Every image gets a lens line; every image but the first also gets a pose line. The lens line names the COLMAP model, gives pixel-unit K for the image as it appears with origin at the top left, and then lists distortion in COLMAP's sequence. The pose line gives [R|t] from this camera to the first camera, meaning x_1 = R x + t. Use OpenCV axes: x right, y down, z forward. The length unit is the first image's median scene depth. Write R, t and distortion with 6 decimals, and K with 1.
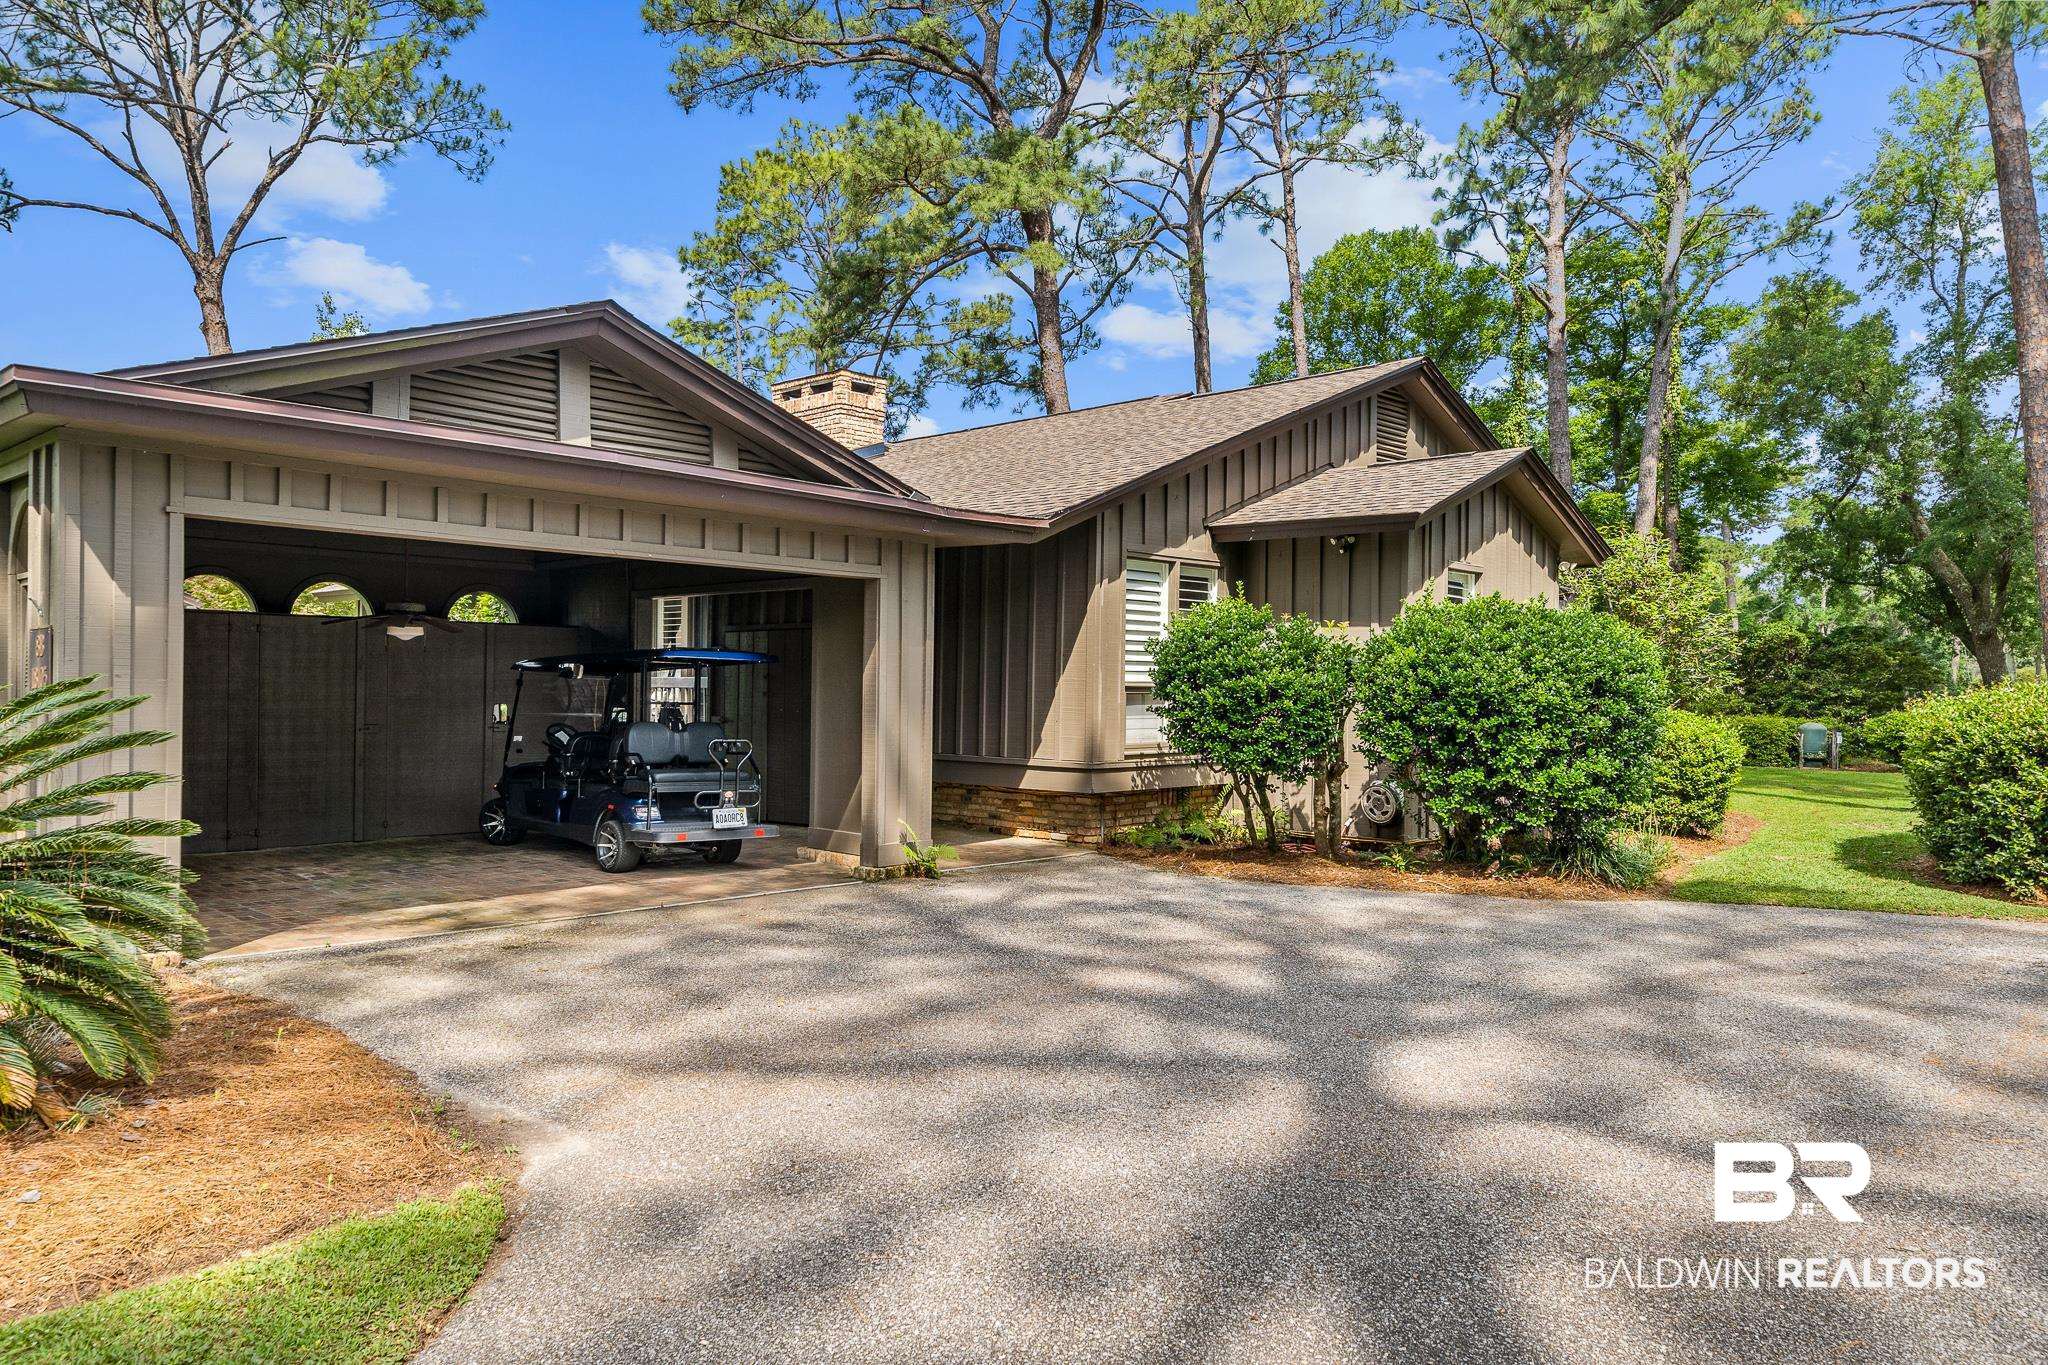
lens RADIAL K [[1235.0, 0, 1024.0], [0, 1235.0, 682.5], [0, 0, 1]] dist [-0.004675, 0.004448]
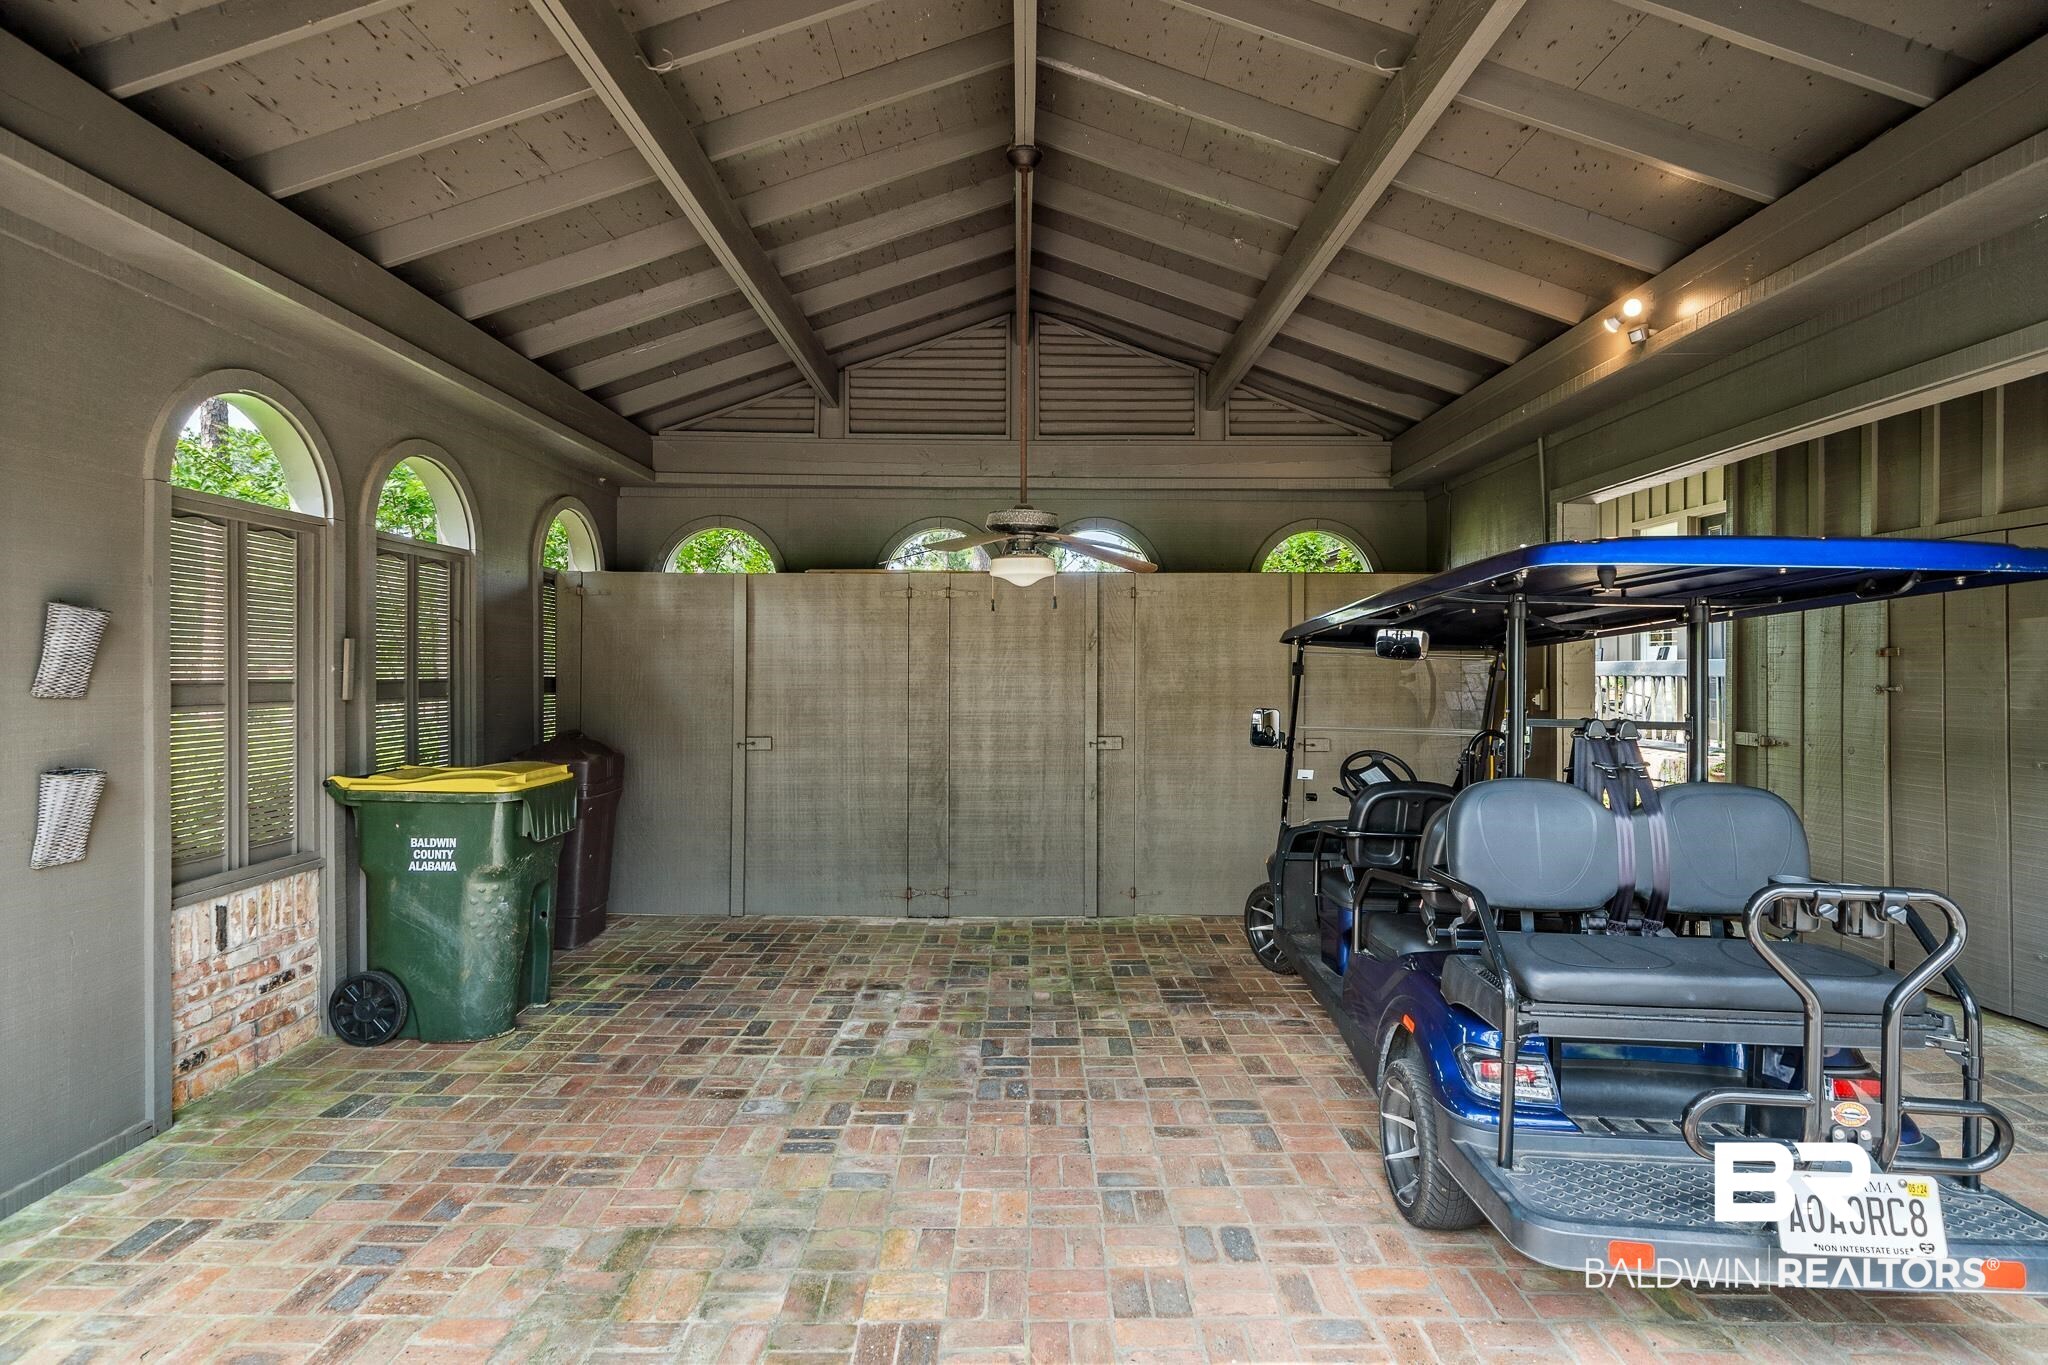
lens RADIAL K [[1043.0, 0, 1022.9], [0, 1043.0, 700.6], [0, 0, 1]] dist [0.003306, 0.000452]
pose [[0.676532, 0.014281, -0.736275, -0.171580], [0.004146, 0.999722, 0.023200, 0.002685], [0.736402, -0.018748, 0.676285, 0.641918]]
